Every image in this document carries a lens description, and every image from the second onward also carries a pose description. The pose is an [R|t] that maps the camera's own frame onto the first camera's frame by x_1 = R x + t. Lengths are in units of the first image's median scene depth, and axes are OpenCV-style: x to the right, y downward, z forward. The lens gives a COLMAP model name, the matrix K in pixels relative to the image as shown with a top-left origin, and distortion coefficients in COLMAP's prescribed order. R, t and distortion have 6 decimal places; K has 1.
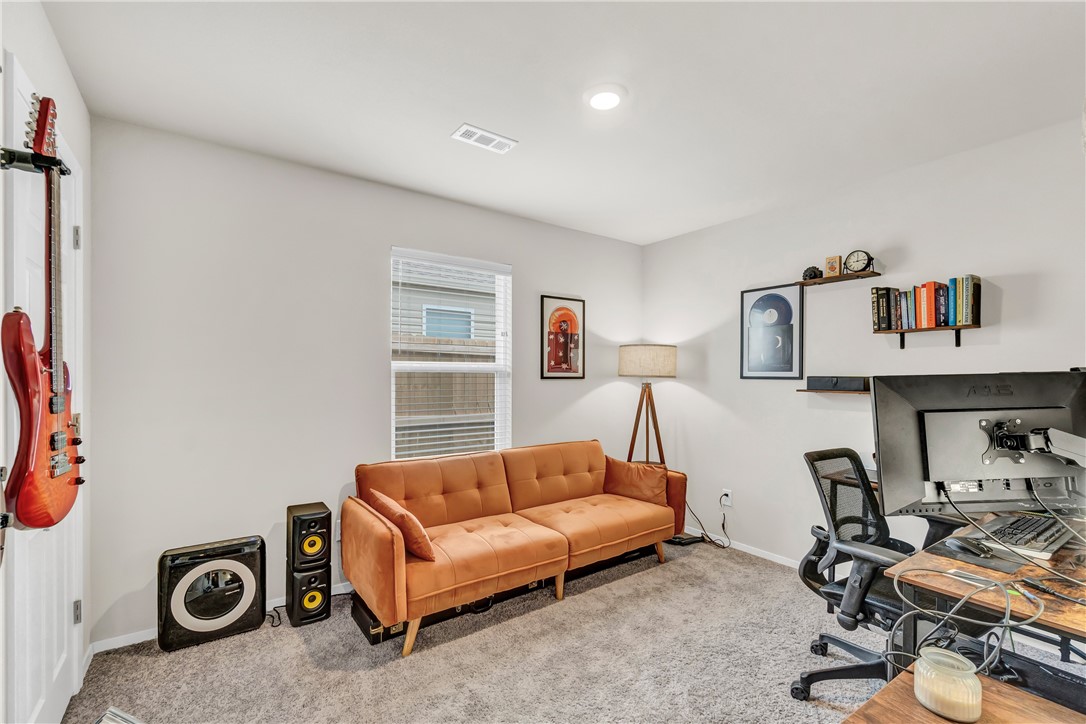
lens RADIAL K [[466.2, 0, 533.9], [0, 466.2, 369.0], [0, 0, 1]] dist [-0.002984, 0.000888]
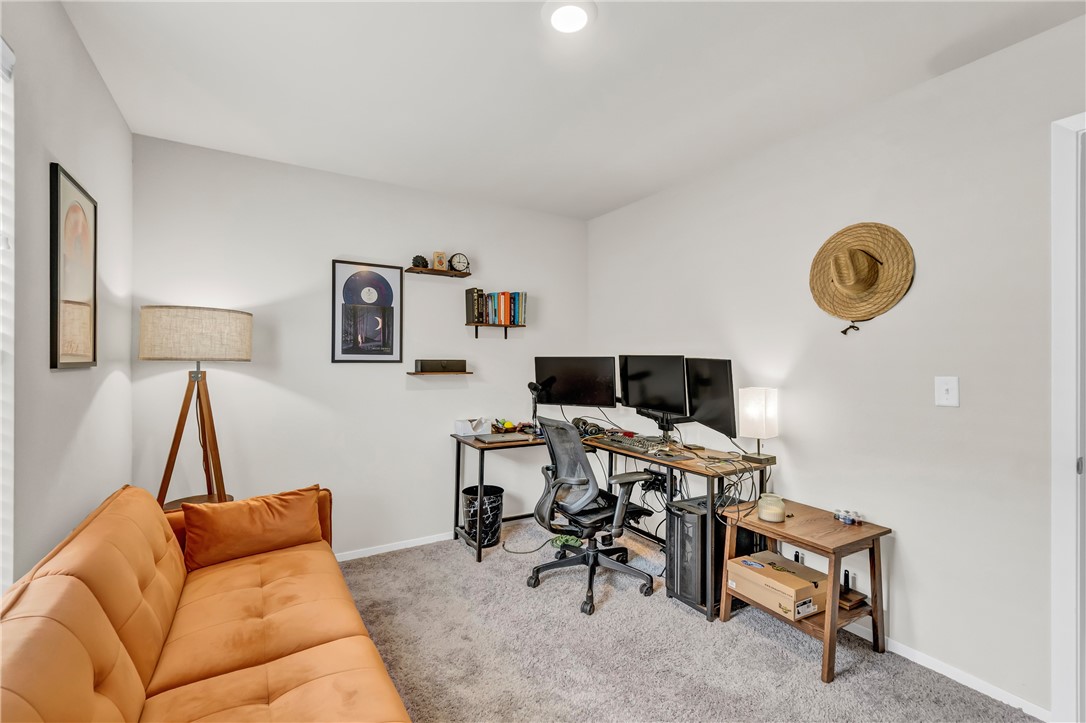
lens RADIAL K [[466.2, 0, 536.5], [0, 466.2, 361.8], [0, 0, 1]] dist [-0.002984, 0.000888]
pose [[0.080577, -0.008490, 0.996712, -0.440223], [-0.016973, 0.999807, 0.009888, 0.005864], [-0.996604, -0.017714, 0.080418, 0.659138]]
